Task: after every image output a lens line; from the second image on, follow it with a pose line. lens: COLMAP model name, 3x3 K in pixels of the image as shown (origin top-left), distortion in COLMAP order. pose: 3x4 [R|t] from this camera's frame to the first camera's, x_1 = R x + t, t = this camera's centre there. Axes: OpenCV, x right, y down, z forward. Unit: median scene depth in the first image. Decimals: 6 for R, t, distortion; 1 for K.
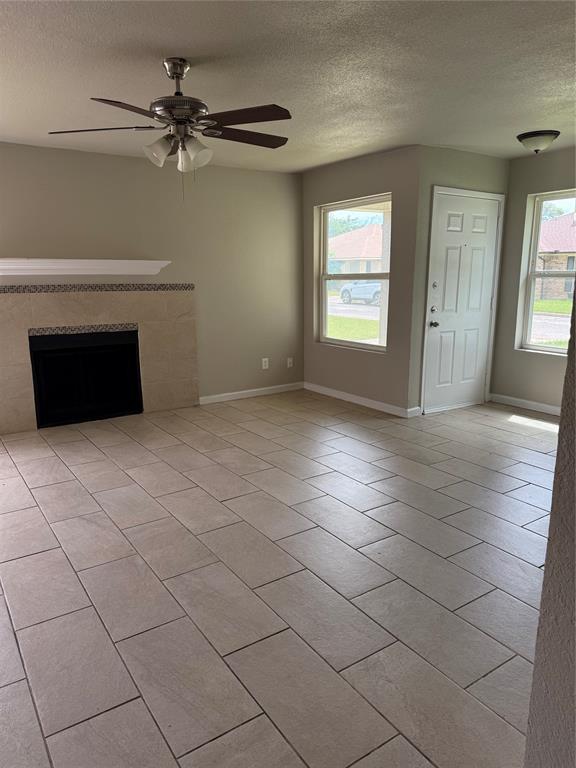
lens RADIAL K [[535.9, 0, 286.6], [0, 535.9, 387.3], [0, 0, 1]] dist [0.138775, -0.239736]
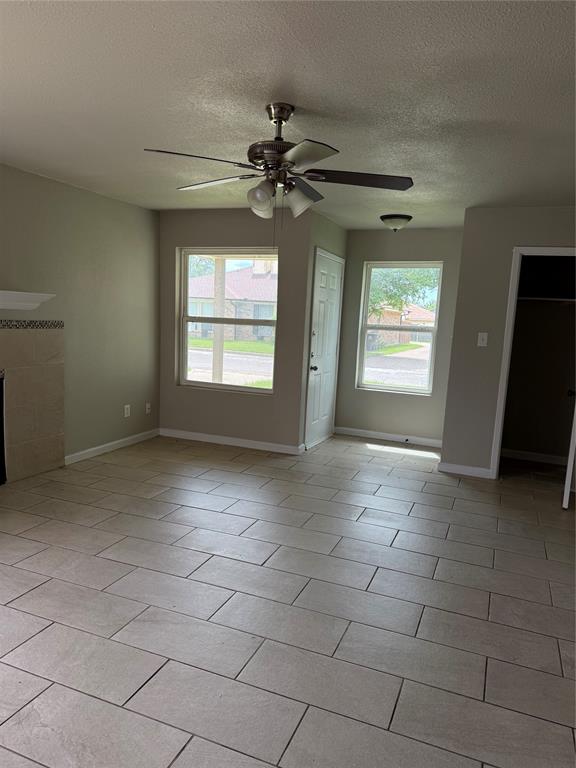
lens RADIAL K [[535.9, 0, 286.6], [0, 535.9, 387.3], [0, 0, 1]] dist [0.138775, -0.239736]
pose [[0.826347, -0.028269, 0.562451, -0.360164], [0.064667, 0.996896, -0.044903, -0.028225], [-0.559436, 0.073478, 0.825610, 0.112367]]
